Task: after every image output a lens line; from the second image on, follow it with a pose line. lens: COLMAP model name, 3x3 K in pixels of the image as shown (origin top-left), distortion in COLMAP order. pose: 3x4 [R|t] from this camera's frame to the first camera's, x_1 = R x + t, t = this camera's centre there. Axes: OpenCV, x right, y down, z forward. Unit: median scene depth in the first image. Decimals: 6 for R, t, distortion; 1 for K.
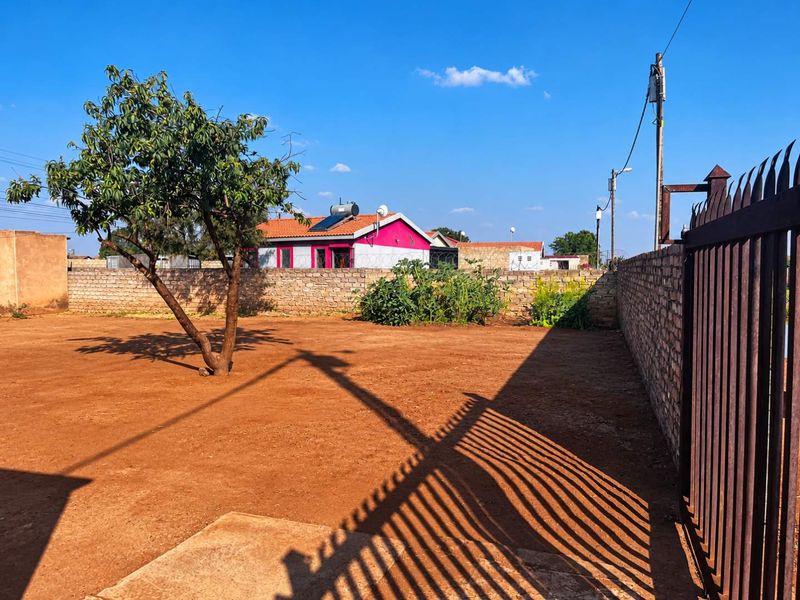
lens RADIAL K [[591.9, 0, 395.3], [0, 591.9, 296.6], [0, 0, 1]] dist [-0.001335, 0.004553]
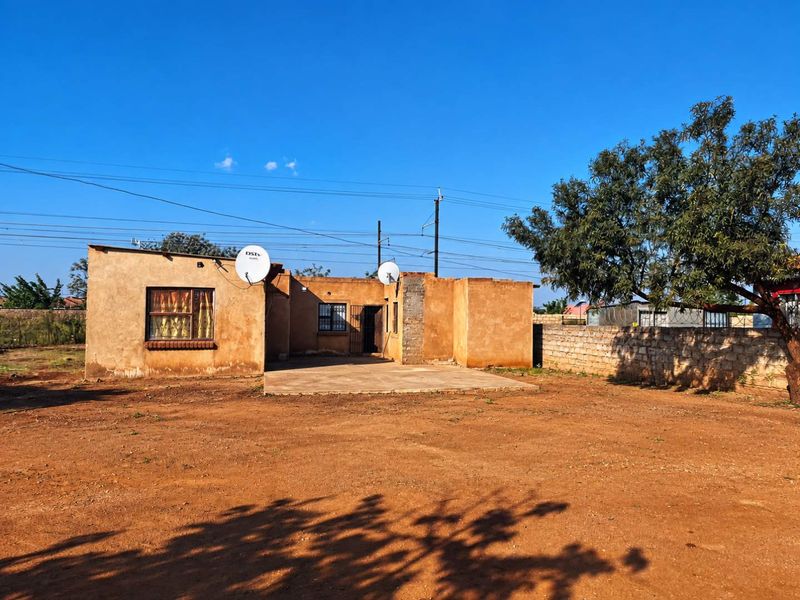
lens RADIAL K [[591.9, 0, 395.3], [0, 591.9, 296.6], [0, 0, 1]] dist [-0.001335, 0.004553]
pose [[0.598044, -0.029962, -0.800903, -0.054678], [-0.046123, 0.996358, -0.071715, -0.022955], [0.800135, 0.079829, 0.594484, 0.437061]]
